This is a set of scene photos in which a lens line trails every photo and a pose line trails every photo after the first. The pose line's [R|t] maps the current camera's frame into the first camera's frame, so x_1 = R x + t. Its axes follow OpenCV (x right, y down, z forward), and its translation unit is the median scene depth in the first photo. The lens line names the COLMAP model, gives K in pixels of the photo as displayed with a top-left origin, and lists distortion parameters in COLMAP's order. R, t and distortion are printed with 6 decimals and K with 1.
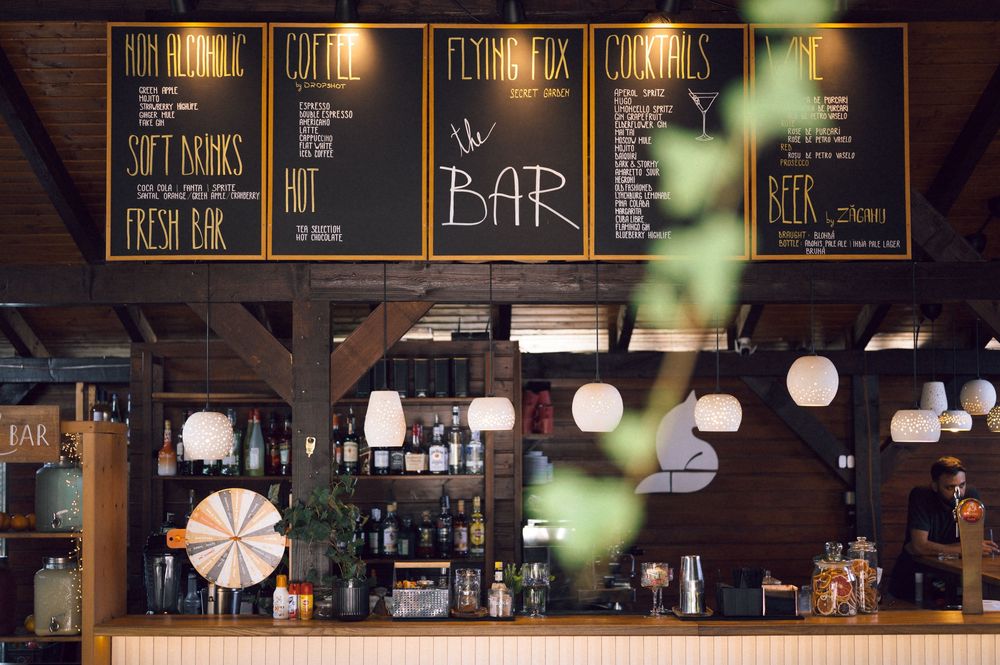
lens RADIAL K [[1475.5, 0, 501.5], [0, 1475.5, 335.1], [0, 0, 1]] dist [0.004339, 0.000000]
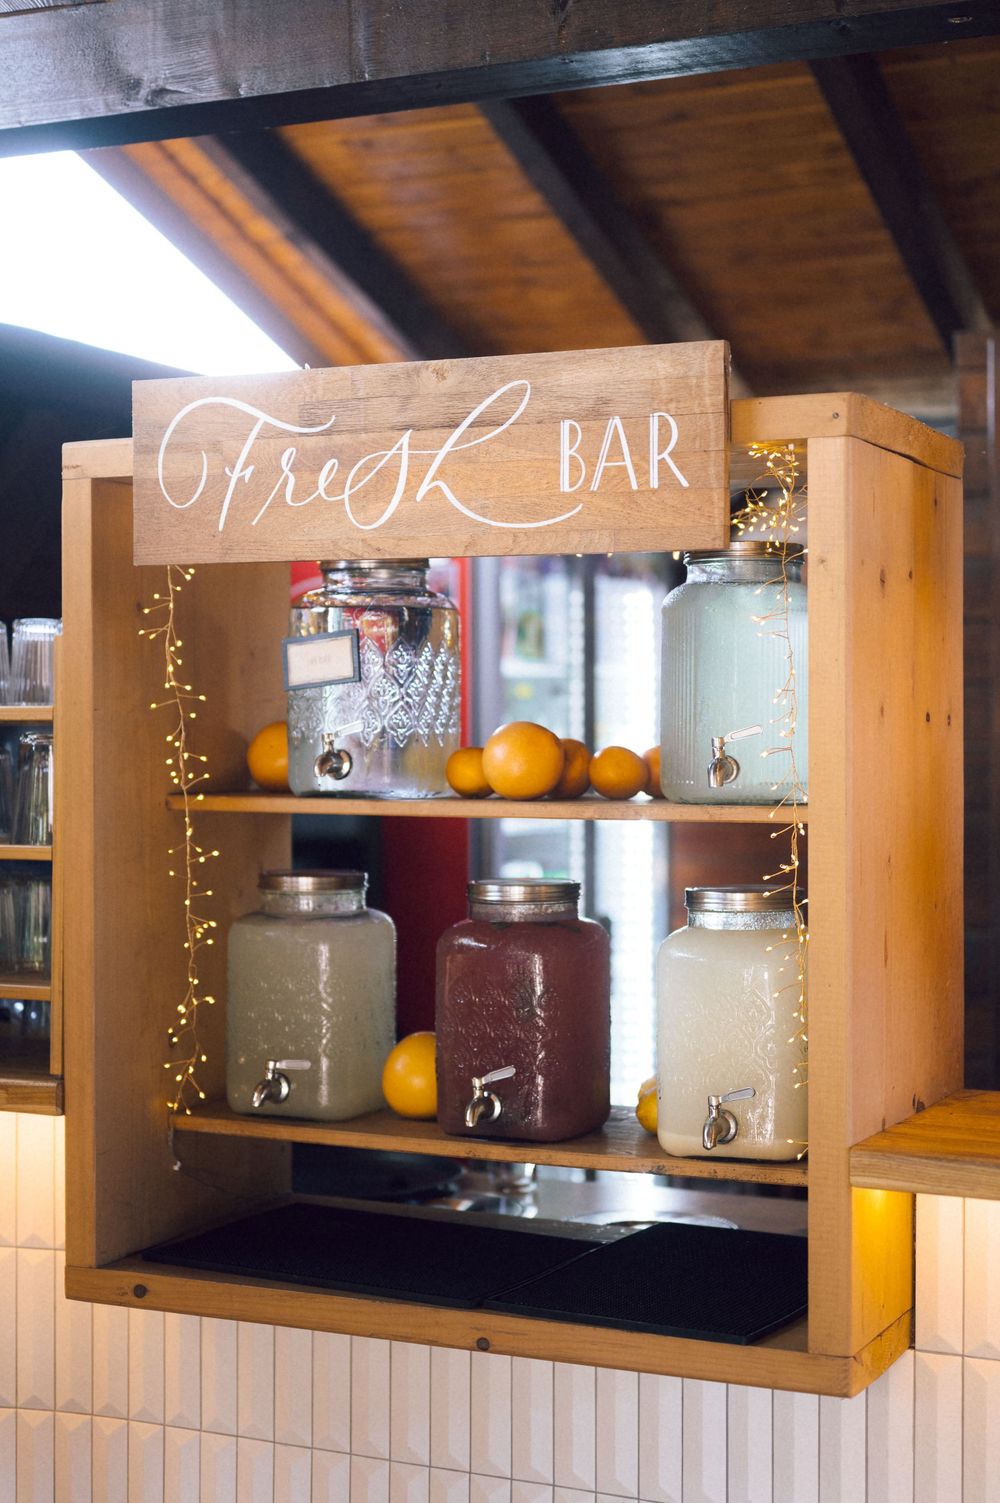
lens RADIAL K [[2217.7, 0, 502.2], [0, 2217.7, 749.8], [0, 0, 1]] dist [0.004339, 0.000000]
pose [[0.904944, 0.019215, -0.425098, -0.160655], [0.018614, 0.996236, 0.084658, 0.087517], [0.425124, -0.084523, 0.901180, 0.606285]]
